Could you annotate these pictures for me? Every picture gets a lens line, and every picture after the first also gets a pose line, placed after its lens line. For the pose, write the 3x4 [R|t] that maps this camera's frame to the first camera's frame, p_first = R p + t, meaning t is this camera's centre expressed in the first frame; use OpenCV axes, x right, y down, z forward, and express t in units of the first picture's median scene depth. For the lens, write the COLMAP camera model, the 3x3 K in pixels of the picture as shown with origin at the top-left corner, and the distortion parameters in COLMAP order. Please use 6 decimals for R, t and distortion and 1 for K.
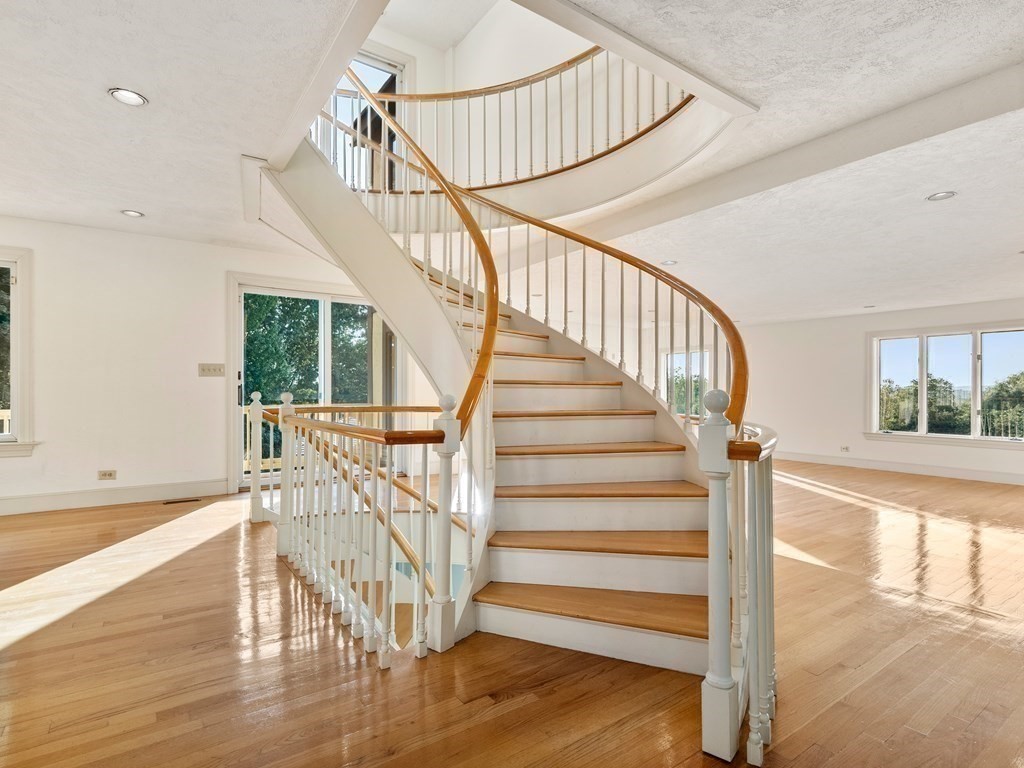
lens RADIAL K [[528.3, 0, 515.7], [0, 528.3, 391.4], [0, 0, 1]] dist [0.002180, 0.000297]
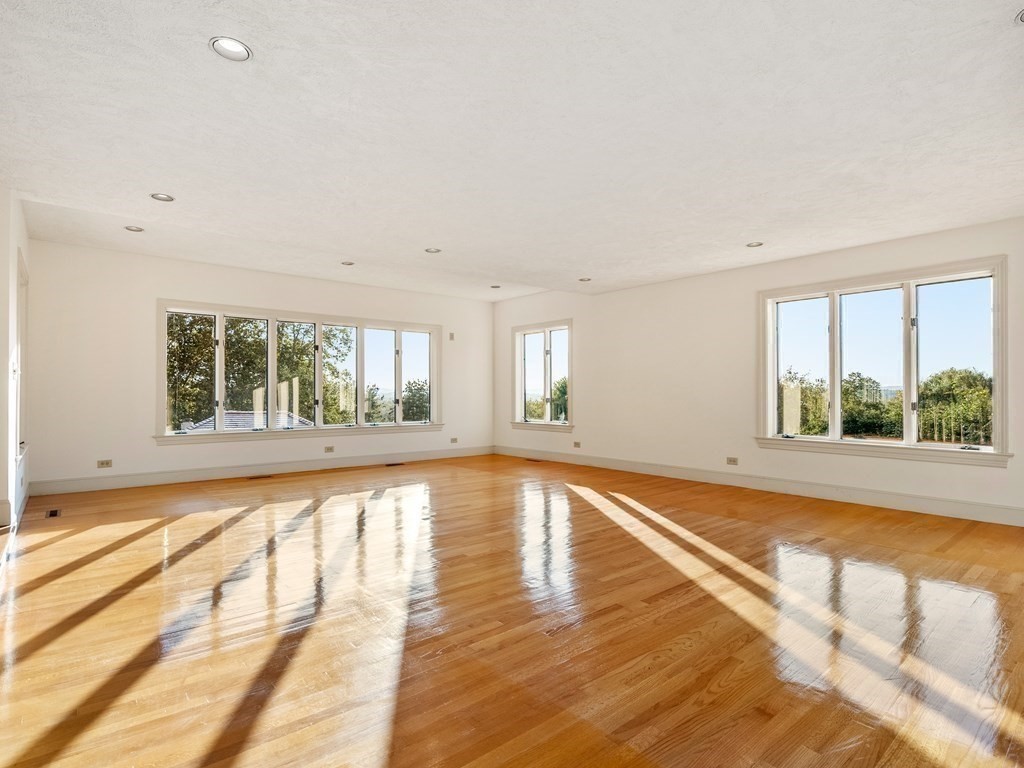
lens RADIAL K [[528.3, 0, 508.1], [0, 528.3, 387.4], [0, 0, 1]] dist [0.002180, 0.000297]
pose [[0.997056, -0.003484, 0.076595, 0.296289], [0.004355, 0.999928, -0.011202, 0.019660], [-0.076551, 0.011502, 0.996999, 0.353104]]
